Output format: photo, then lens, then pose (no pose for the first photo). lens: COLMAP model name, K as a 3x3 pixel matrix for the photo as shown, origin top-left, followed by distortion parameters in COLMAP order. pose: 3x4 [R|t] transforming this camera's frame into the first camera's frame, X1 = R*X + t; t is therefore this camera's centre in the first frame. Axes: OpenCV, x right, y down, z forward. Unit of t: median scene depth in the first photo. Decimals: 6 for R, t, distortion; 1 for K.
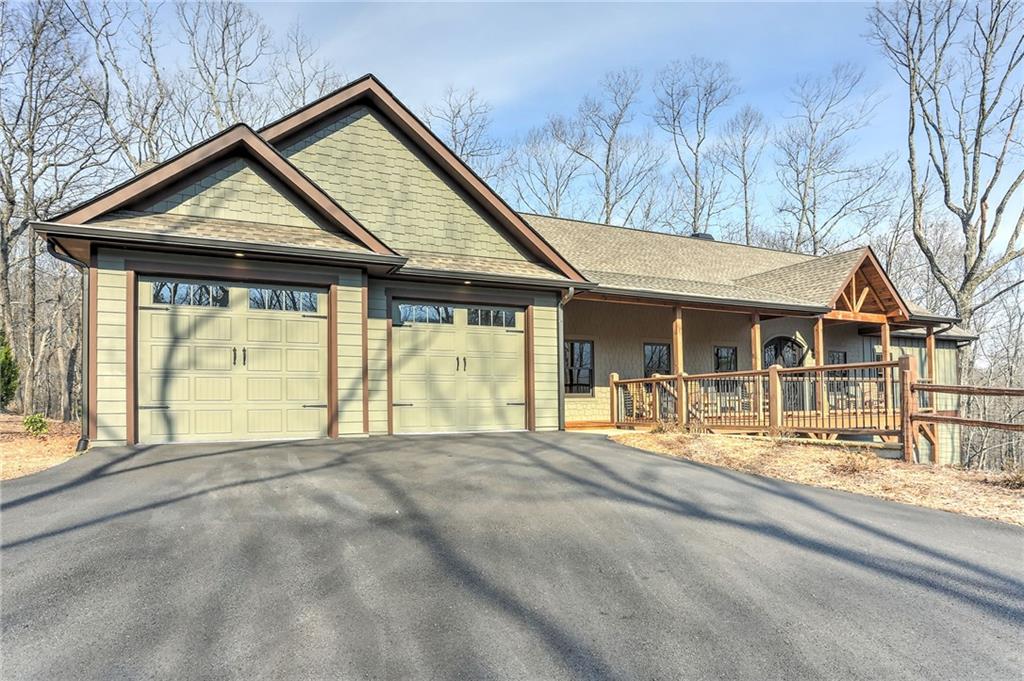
lens RADIAL K [[583.0, 0, 509.8], [0, 583.0, 366.9], [0, 0, 1]] dist [-0.002771, -0.000097]
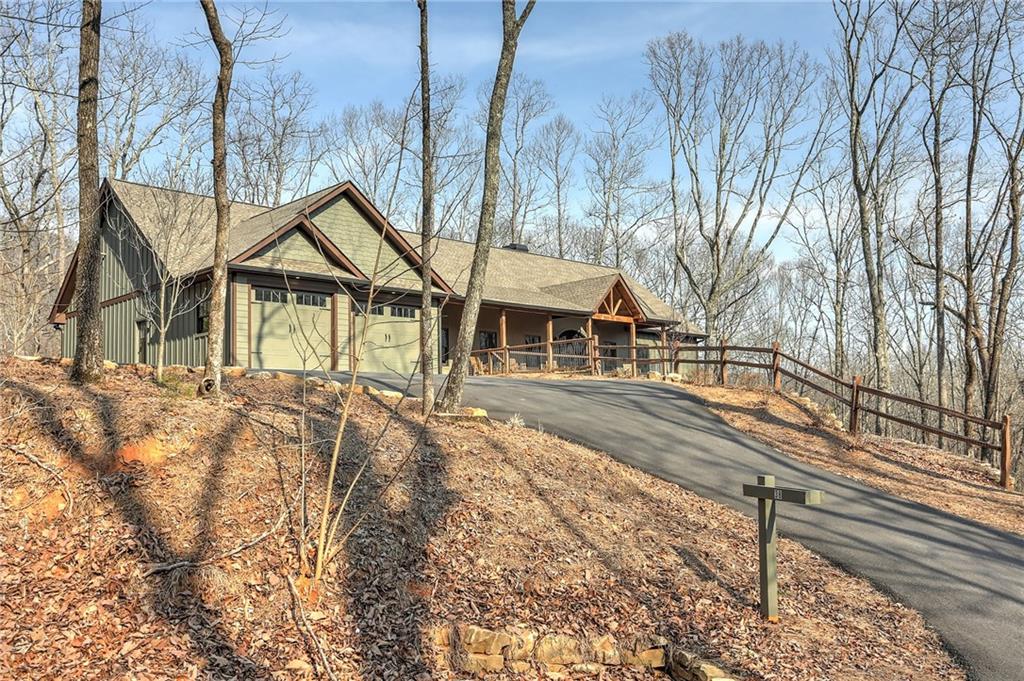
lens RADIAL K [[902.8, 0, 512.0], [0, 902.8, 340.5], [0, 0, 1]] dist [0.002380, 0.000347]
pose [[0.951805, 0.024811, 0.305699, -0.427995], [-0.011253, 0.998877, -0.046034, 0.094745], [-0.306498, 0.040375, 0.951015, -1.312291]]
